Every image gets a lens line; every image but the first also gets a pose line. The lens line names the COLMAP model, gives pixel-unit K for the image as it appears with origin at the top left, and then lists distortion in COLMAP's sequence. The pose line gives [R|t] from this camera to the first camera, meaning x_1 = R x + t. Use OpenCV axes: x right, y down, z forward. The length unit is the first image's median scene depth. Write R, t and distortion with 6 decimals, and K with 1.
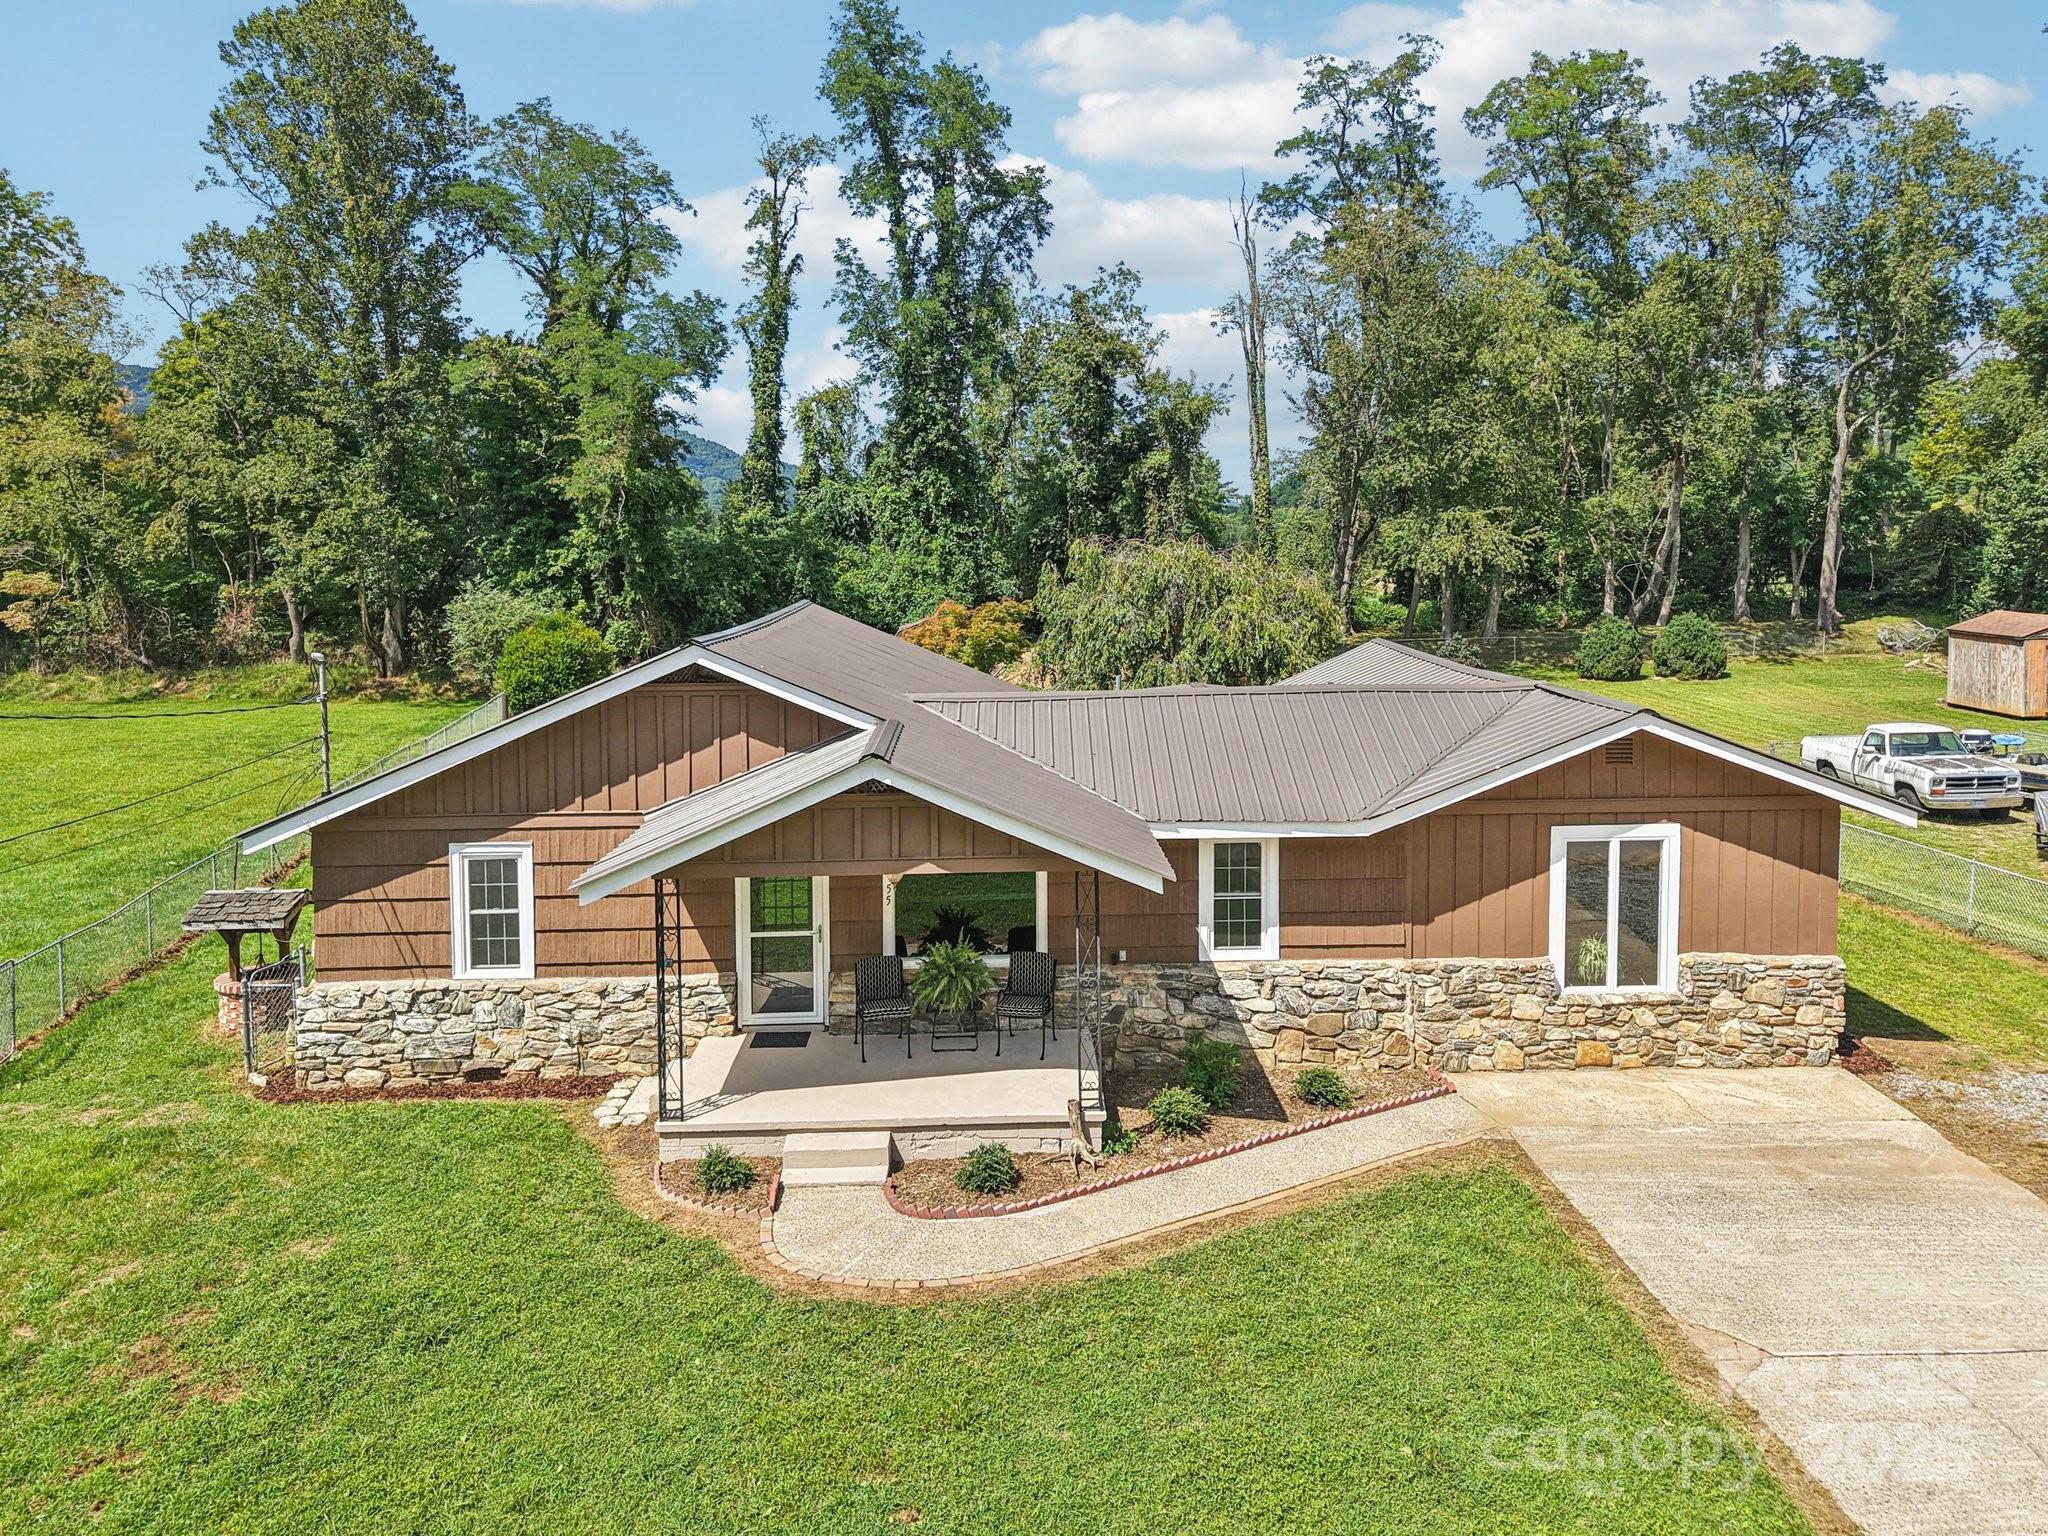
lens RADIAL K [[1435.7, 0, 1066.9], [0, 1435.7, 758.8], [0, 0, 1]] dist [0.019125, -0.033266]
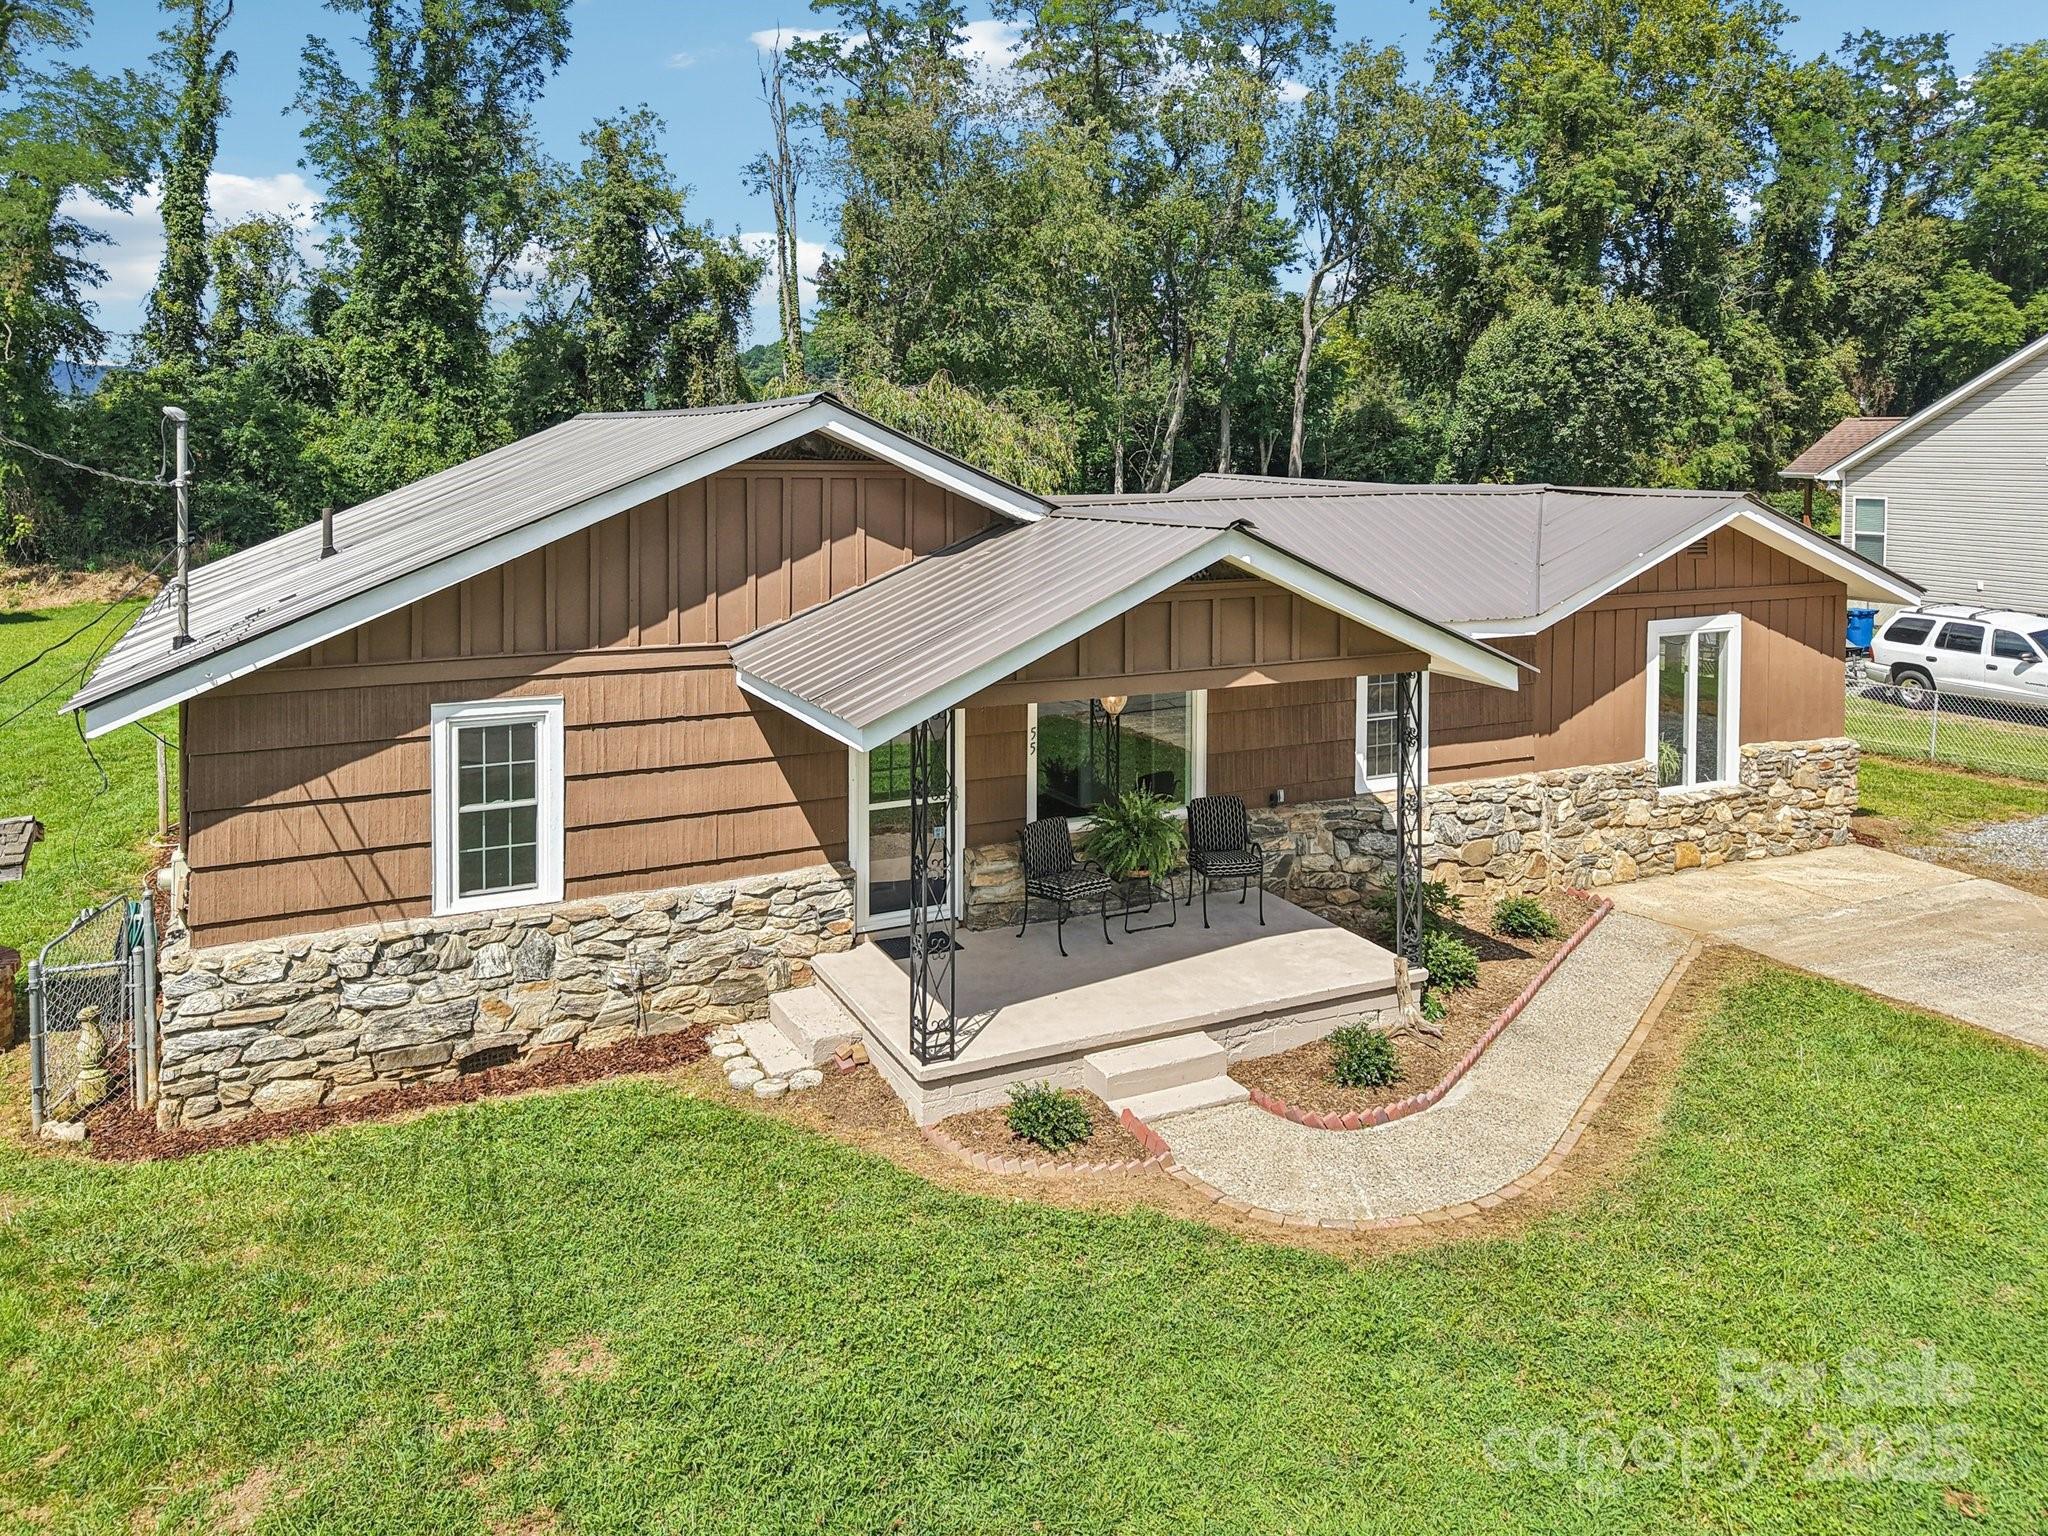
lens RADIAL K [[1435.7, 0, 878.0], [0, 1435.7, 628.5], [0, 0, 1]] dist [0.019125, -0.033266]
pose [[0.907063, -0.030373, 0.419897, -0.514499], [0.050994, 0.997977, -0.037969, 0.058906], [-0.417895, 0.055852, 0.906777, 0.325710]]
